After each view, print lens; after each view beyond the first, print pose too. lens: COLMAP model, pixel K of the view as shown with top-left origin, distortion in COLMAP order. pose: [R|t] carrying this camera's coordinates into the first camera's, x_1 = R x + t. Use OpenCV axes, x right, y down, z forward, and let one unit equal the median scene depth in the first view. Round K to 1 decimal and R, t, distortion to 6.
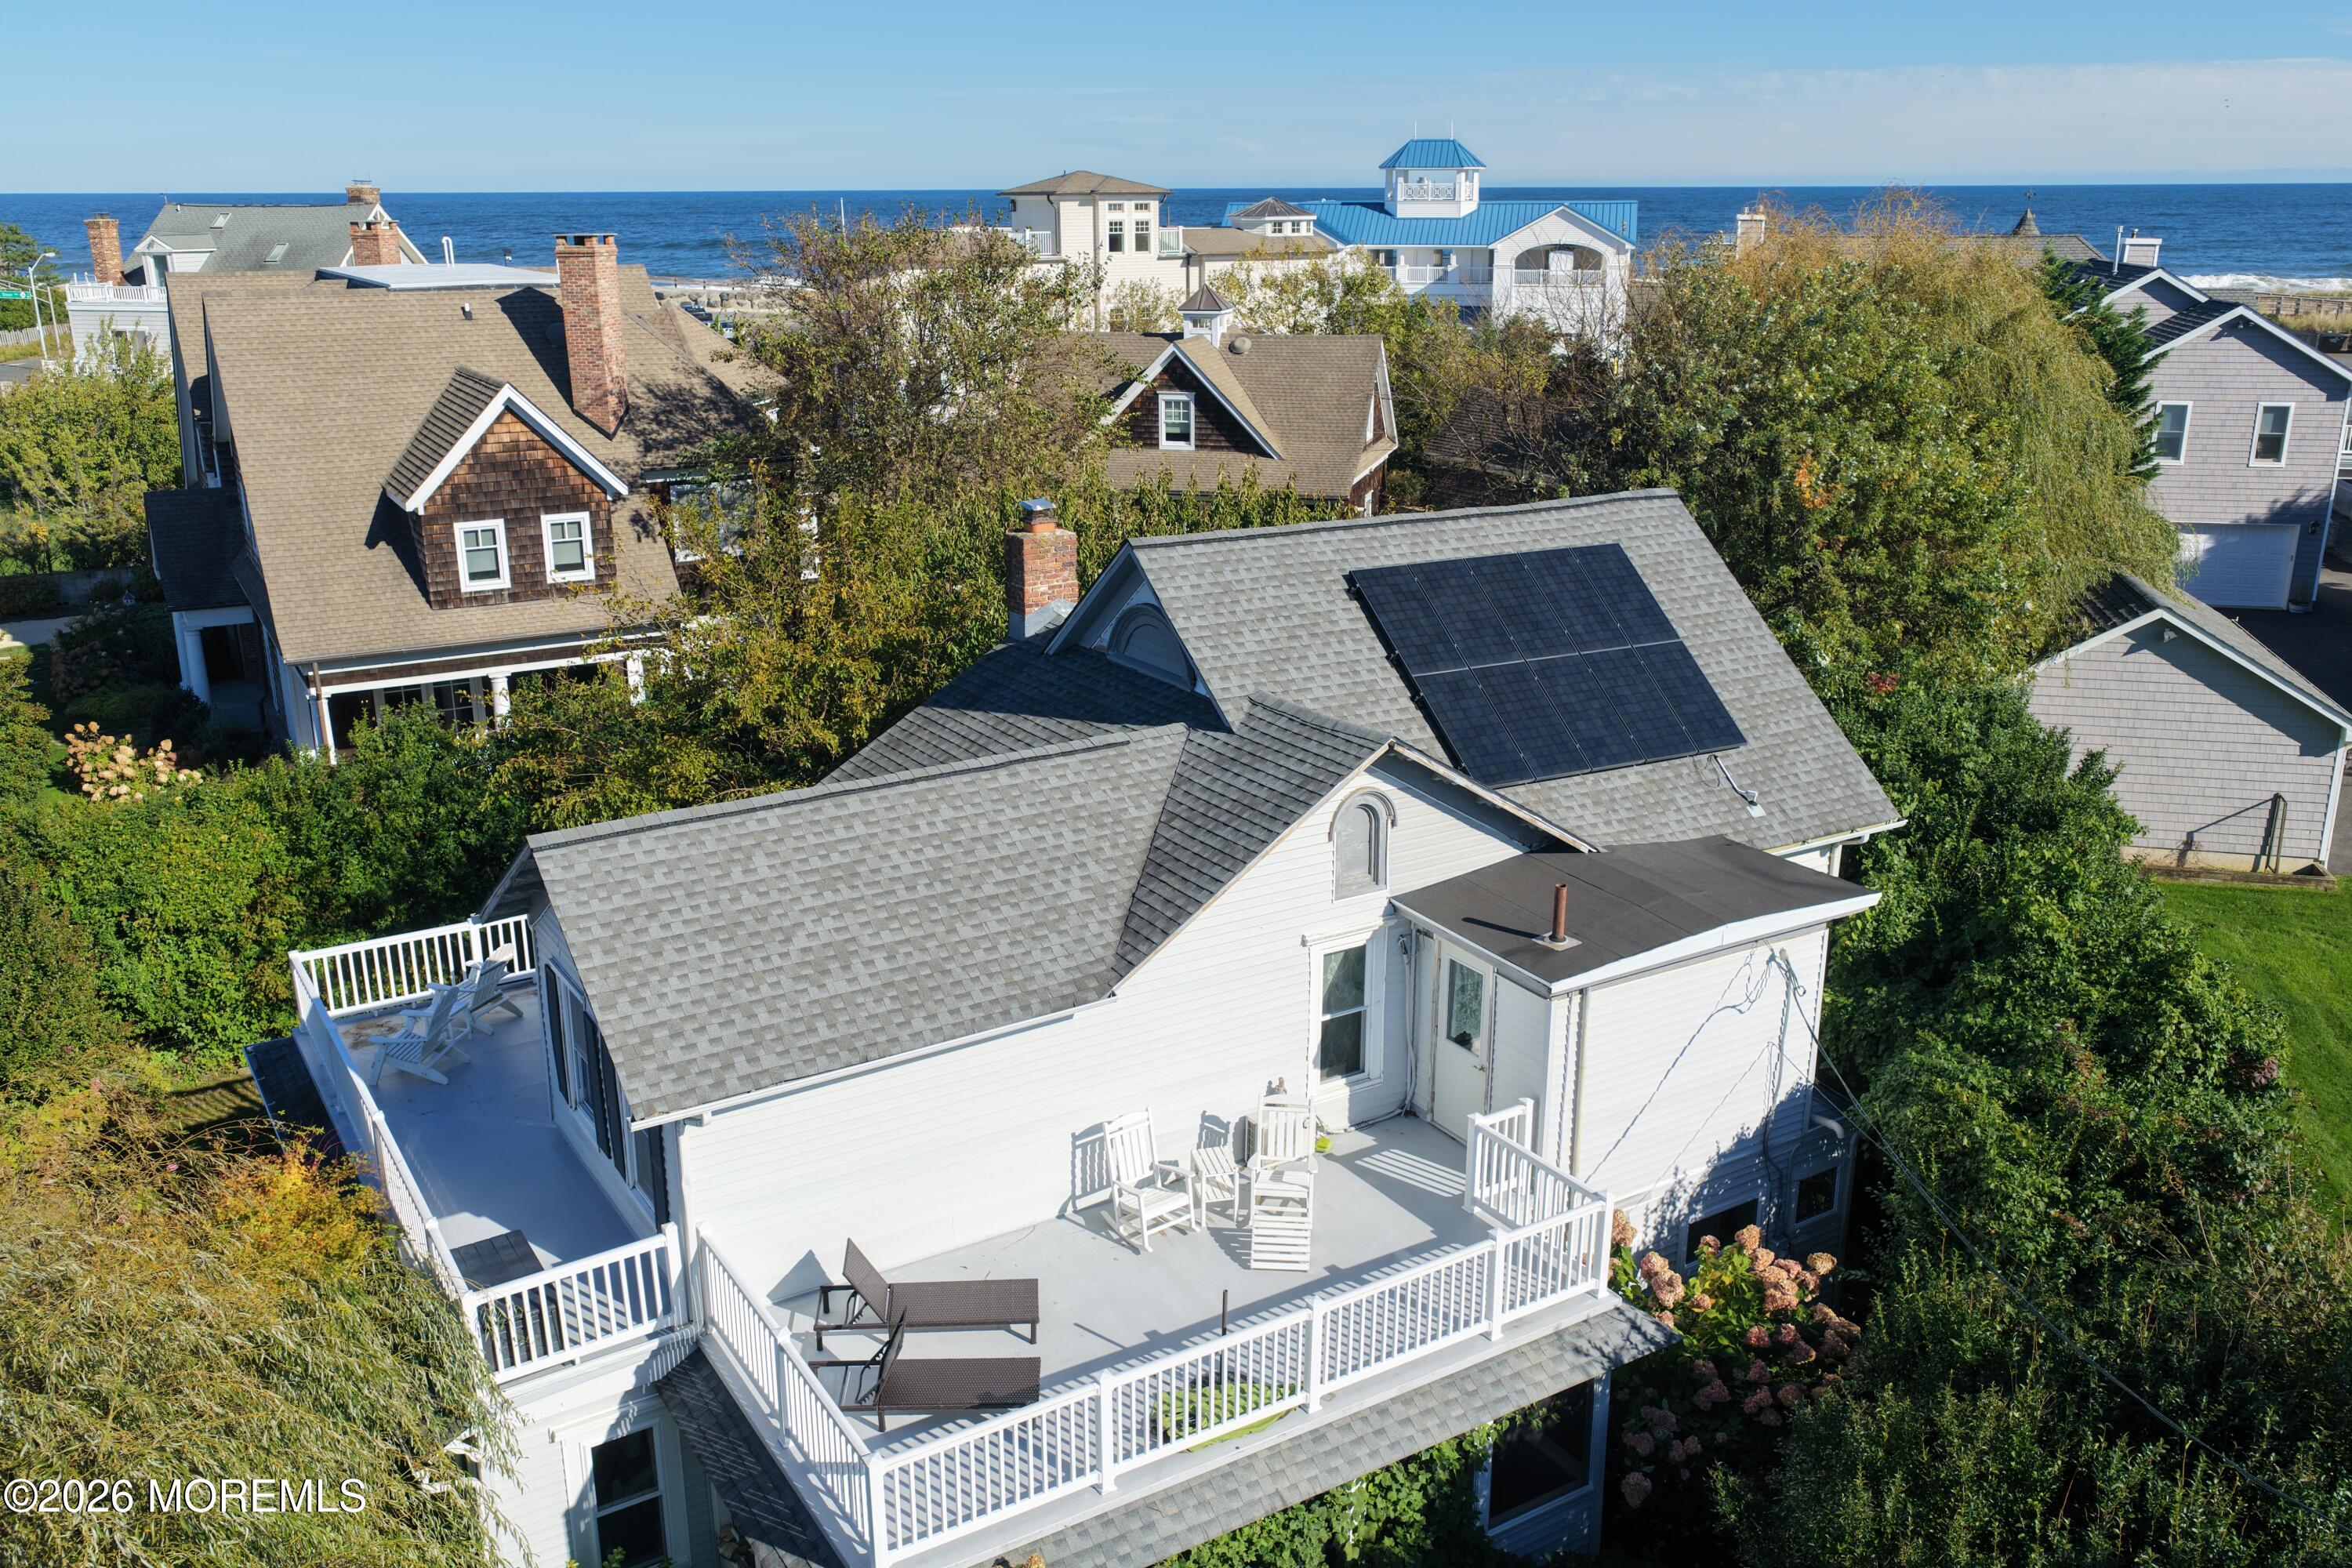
lens RADIAL K [[1961.6, 0, 1188.1], [0, 1961.6, 784.1], [0, 0, 1]] dist [-0.012757, 0.042608]
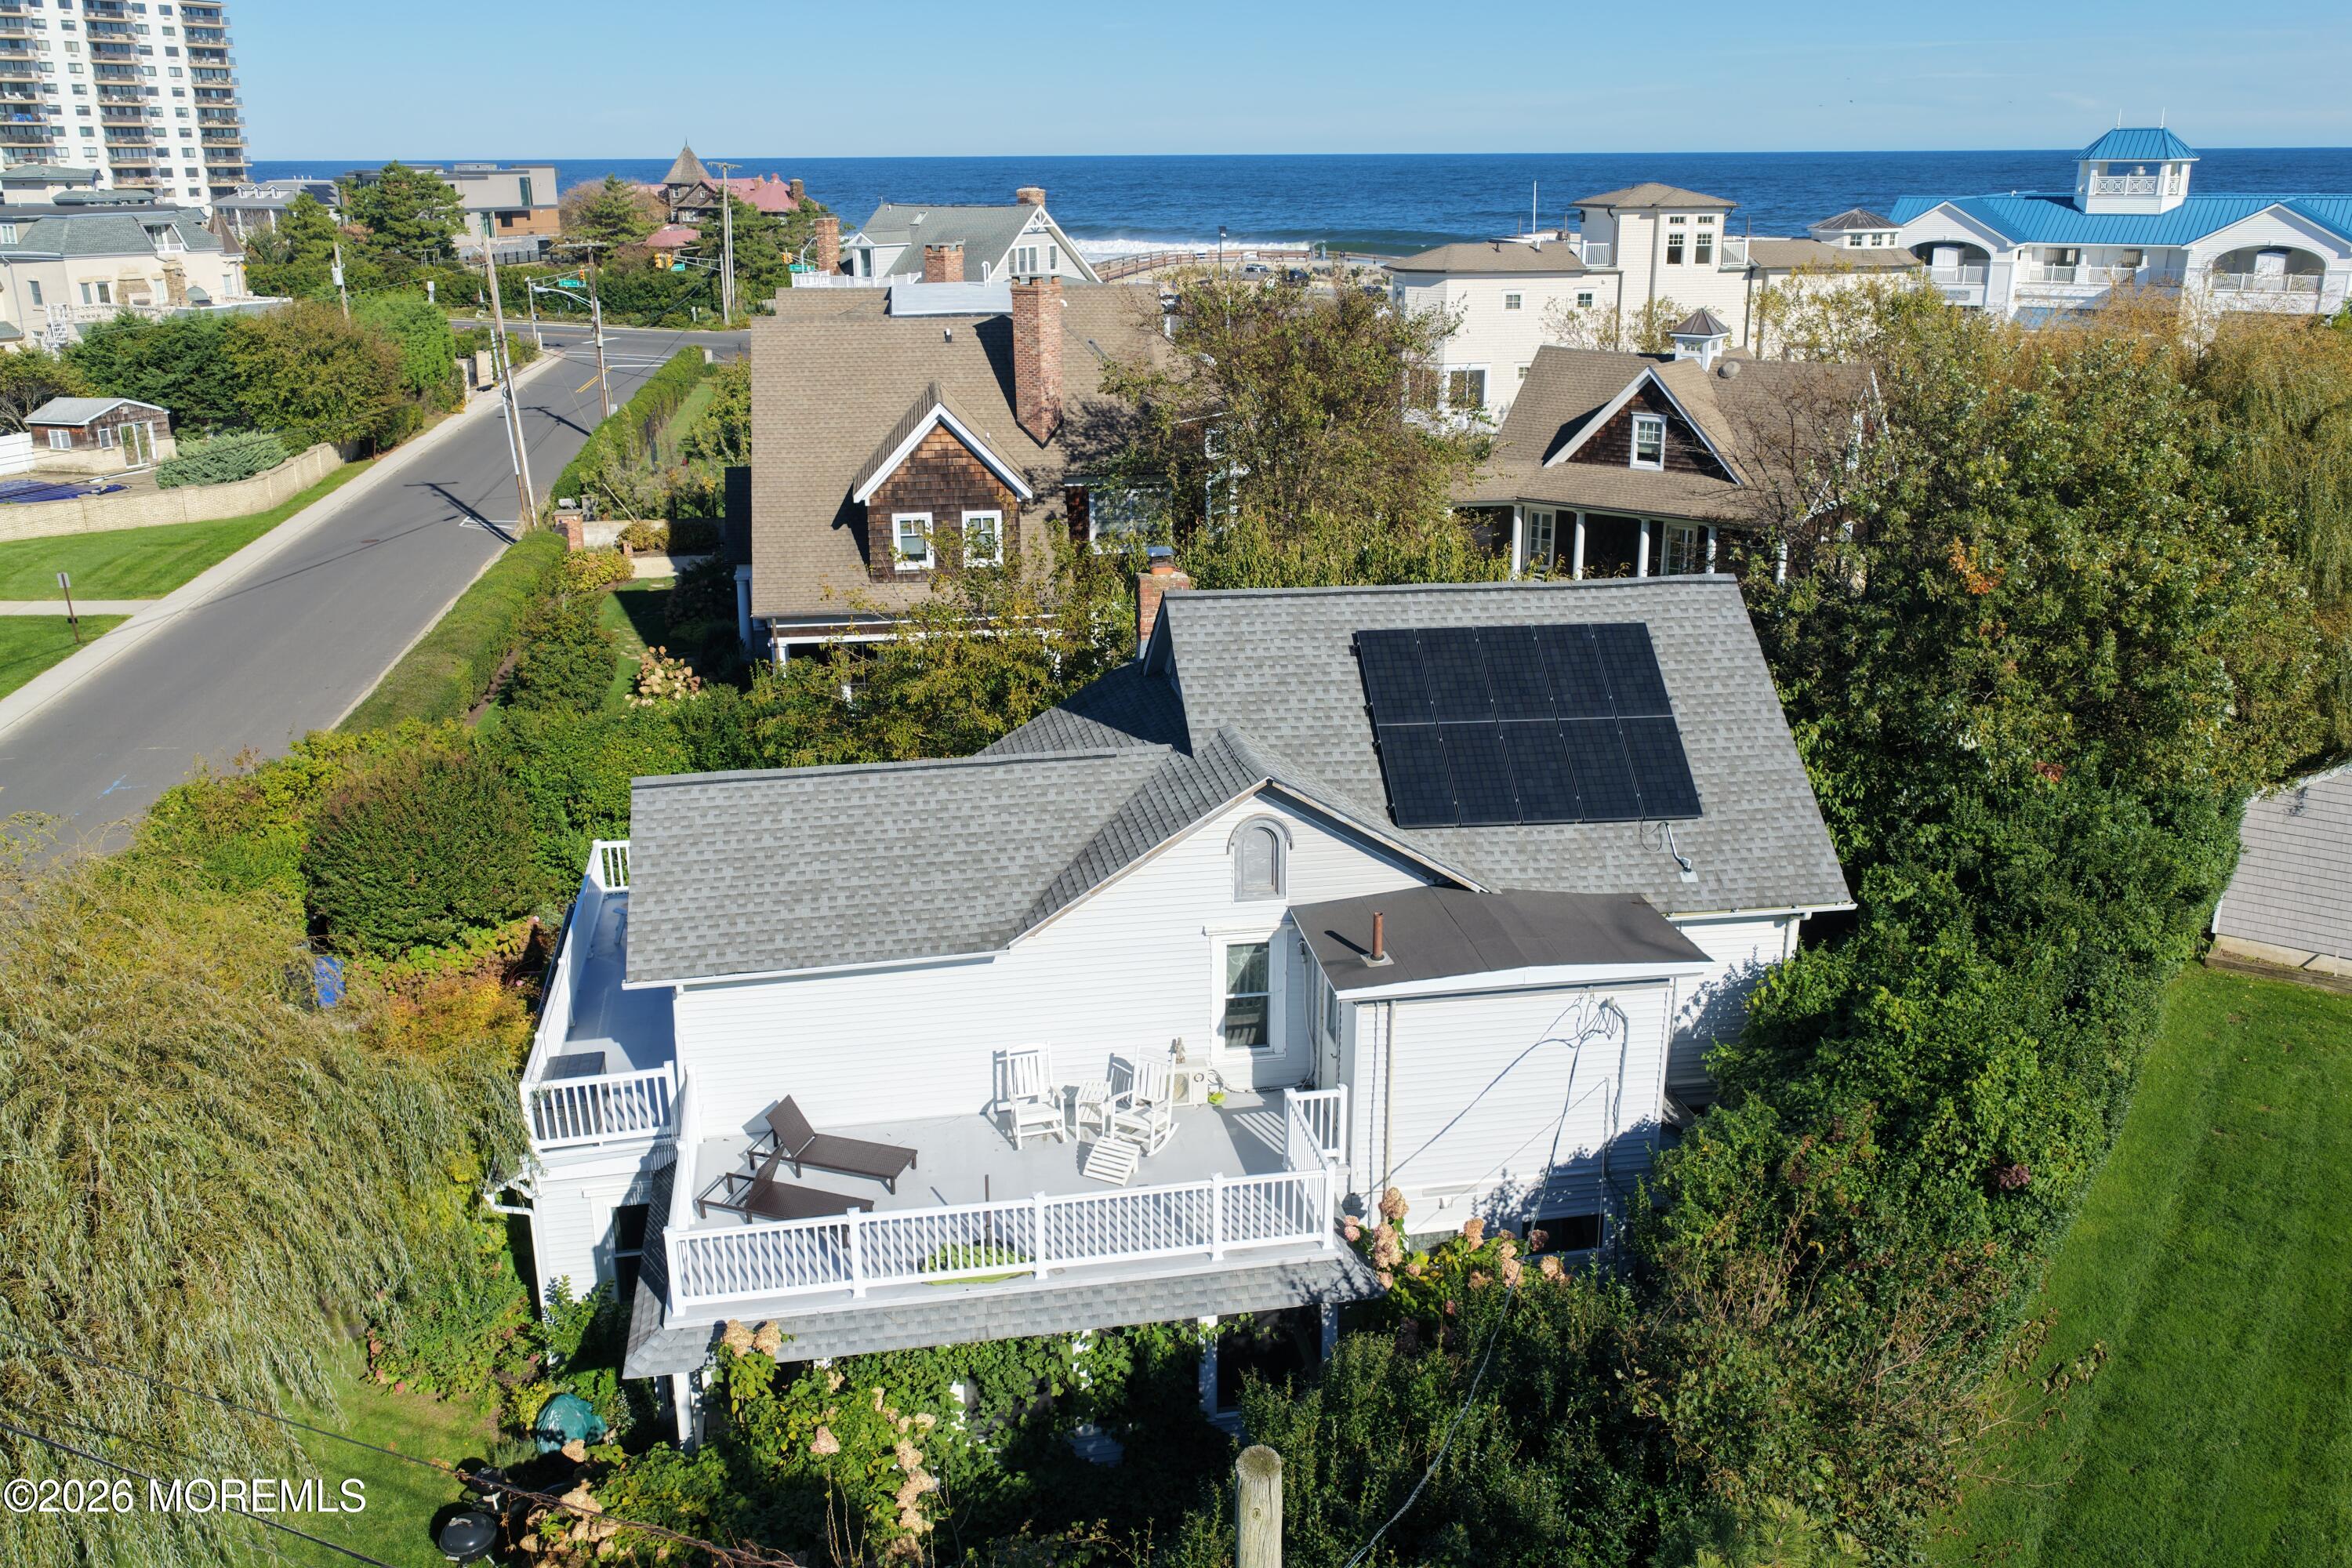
lens RADIAL K [[1961.6, 0, 1188.1], [0, 1961.6, 784.1], [0, 0, 1]] dist [-0.012757, 0.042608]
pose [[0.928701, 0.113473, -0.353041, 0.431808], [-0.107094, 0.993537, 0.037619, -0.052300], [0.355028, 0.002872, 0.934851, -0.146811]]
